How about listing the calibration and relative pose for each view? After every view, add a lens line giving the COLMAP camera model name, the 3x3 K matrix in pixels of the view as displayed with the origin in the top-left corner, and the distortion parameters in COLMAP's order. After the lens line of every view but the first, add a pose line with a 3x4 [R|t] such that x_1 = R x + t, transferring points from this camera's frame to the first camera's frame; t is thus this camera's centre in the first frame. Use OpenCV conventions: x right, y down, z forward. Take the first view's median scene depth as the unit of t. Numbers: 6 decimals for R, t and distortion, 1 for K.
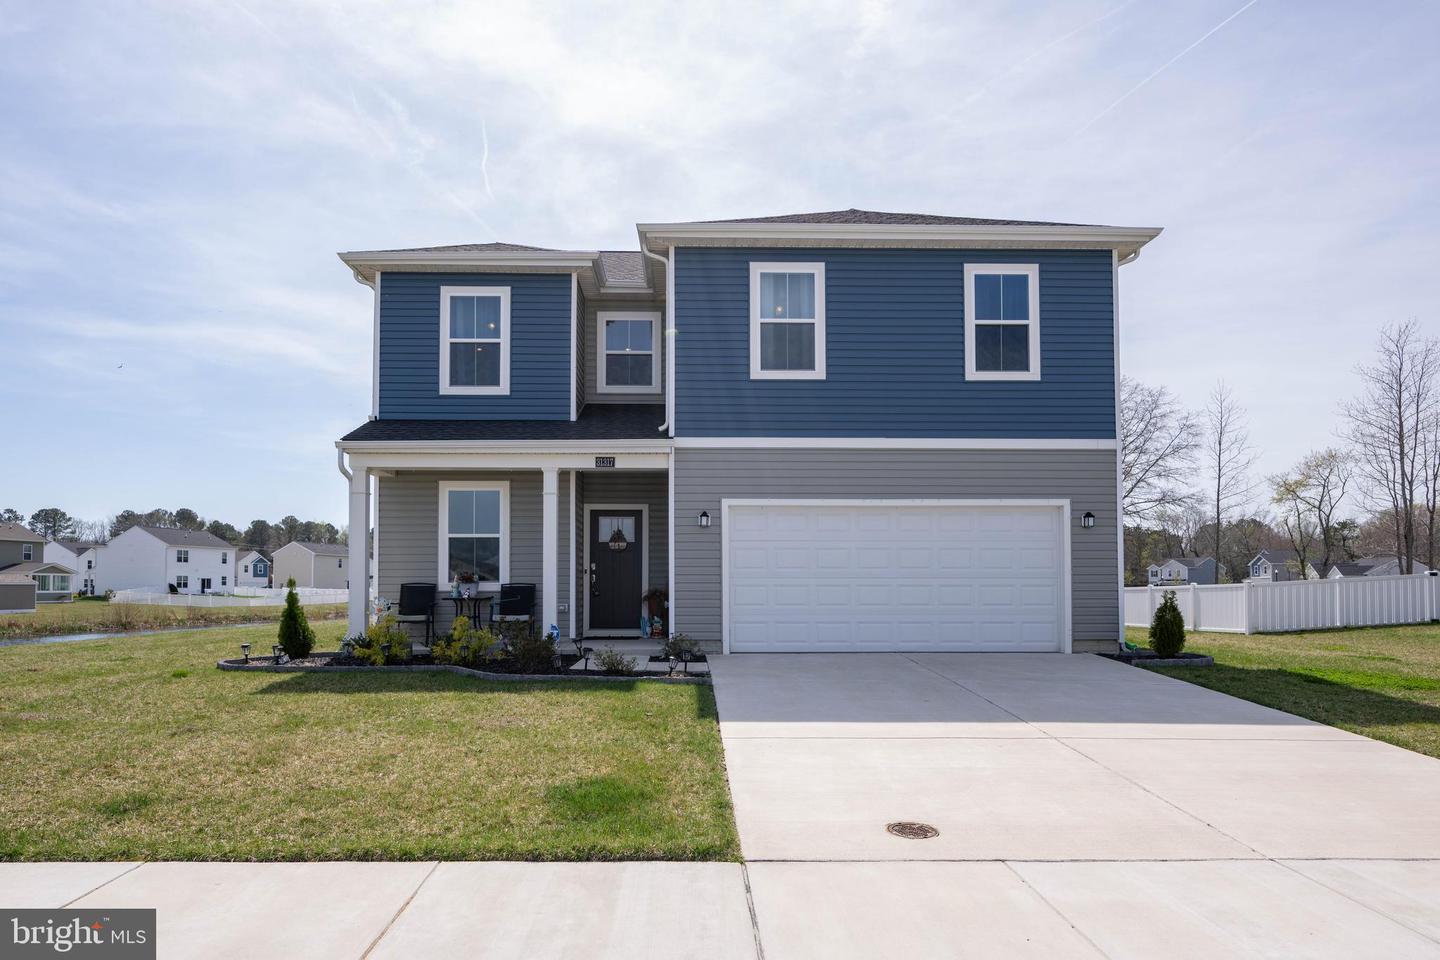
lens RADIAL K [[858.7, 0, 681.9], [0, 858.7, 487.0], [0, 0, 1]] dist [0.003743, -0.000979]
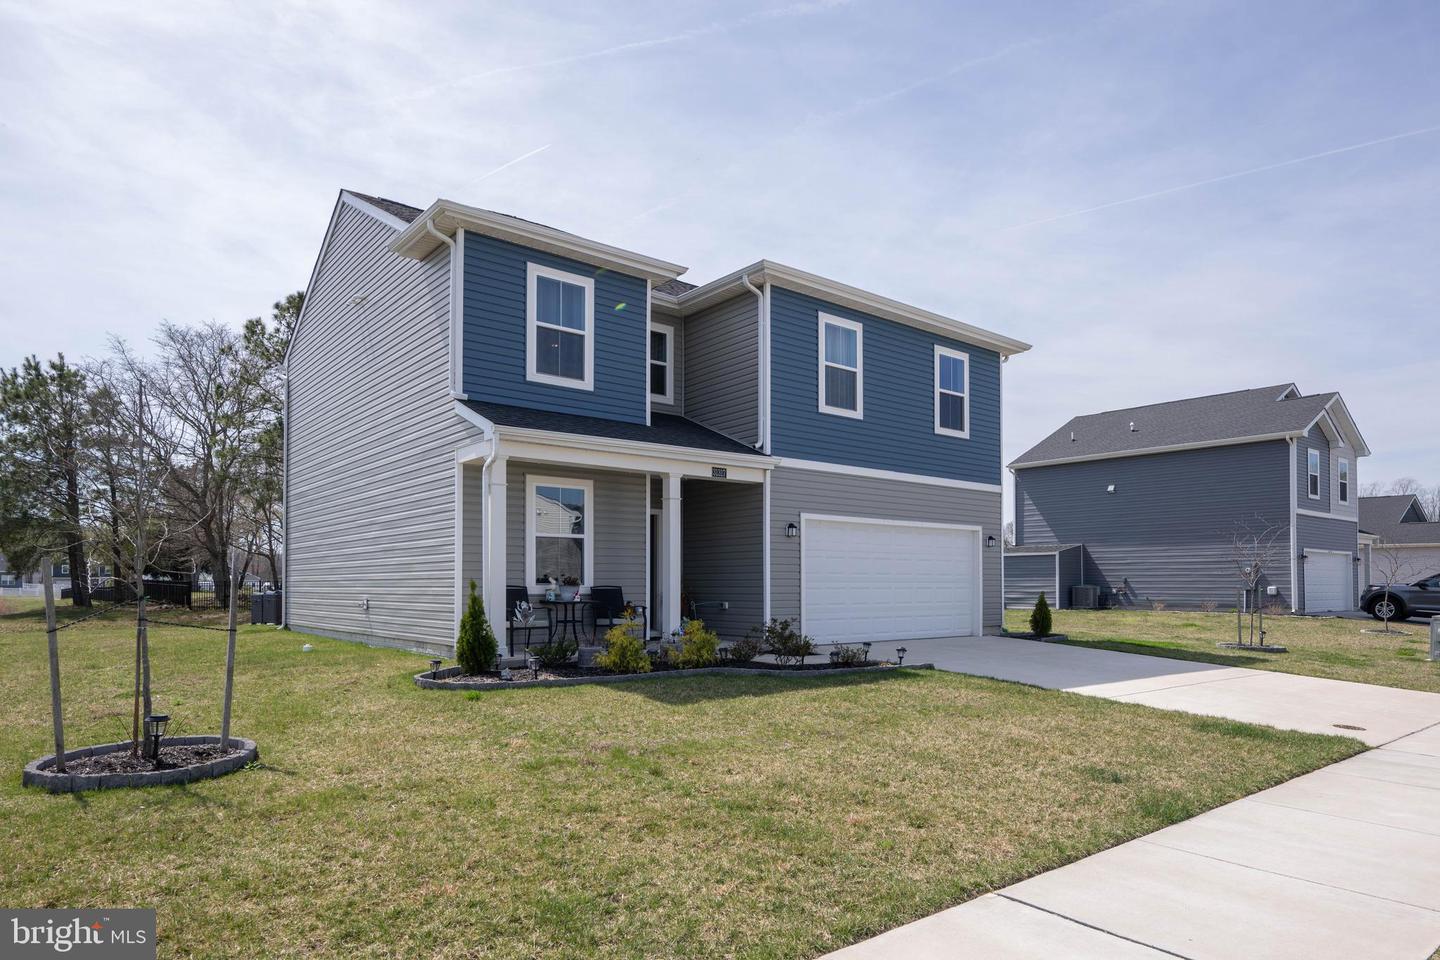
lens RADIAL K [[858.7, 0, 707.3], [0, 858.7, 482.7], [0, 0, 1]] dist [0.003743, -0.000979]
pose [[0.786353, 0.074931, 0.613217, -0.742461], [-0.071631, 0.996981, -0.029969, 0.016433], [-0.613611, -0.020359, 0.789346, 0.167642]]
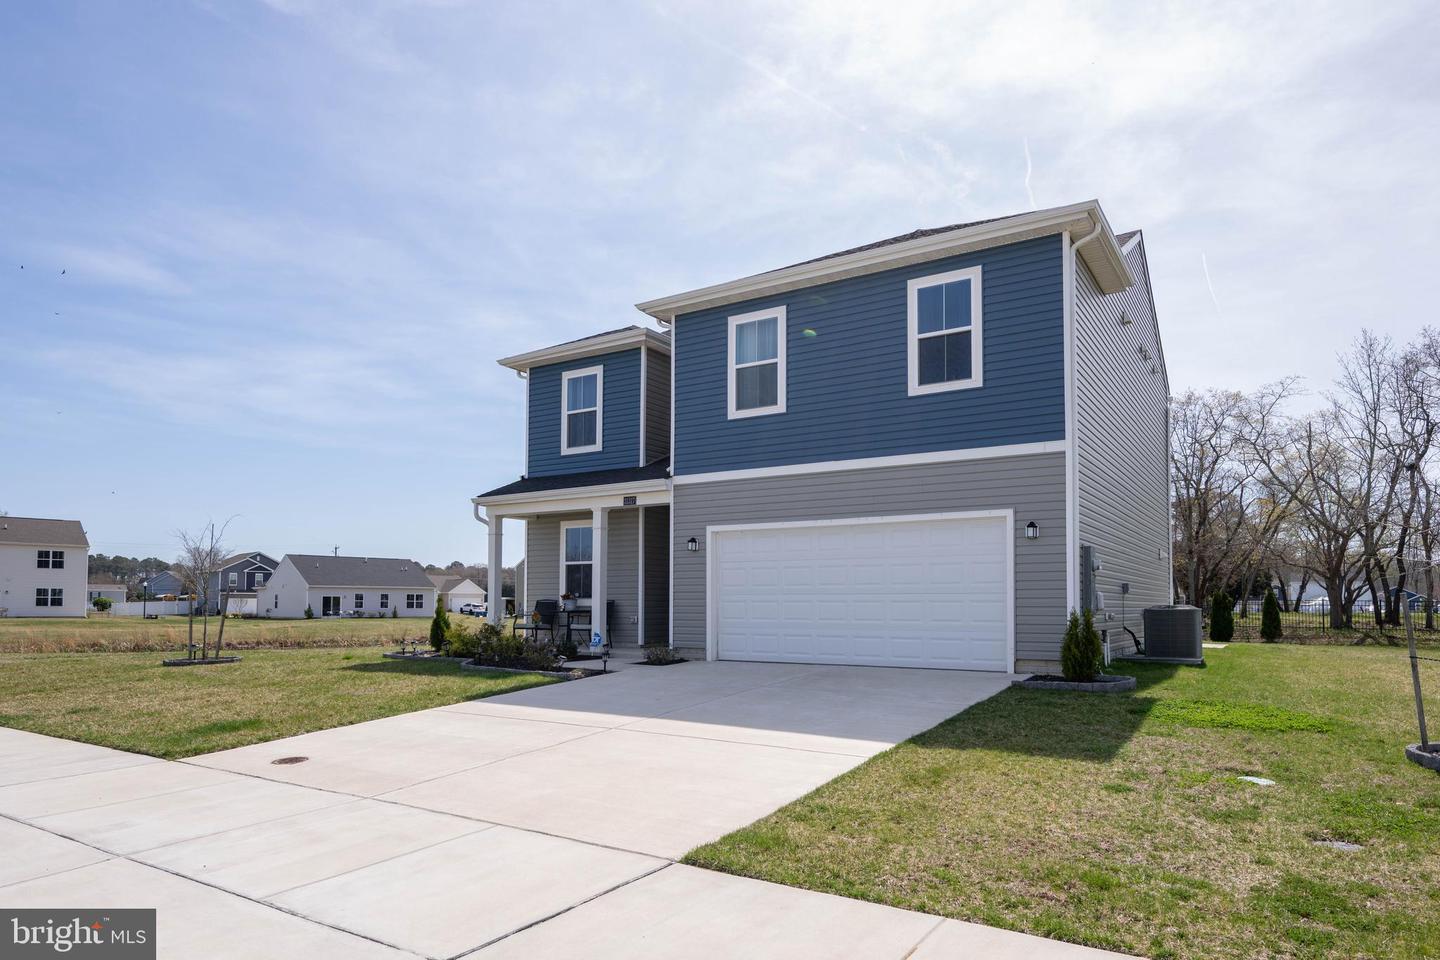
lens RADIAL K [[858.7, 0, 704.8], [0, 858.7, 475.8], [0, 0, 1]] dist [0.003743, -0.000979]
pose [[0.829997, -0.080058, -0.551993, 0.674762], [0.065087, 0.996786, -0.046702, -0.000193], [0.553958, 0.002835, 0.832540, 0.030803]]
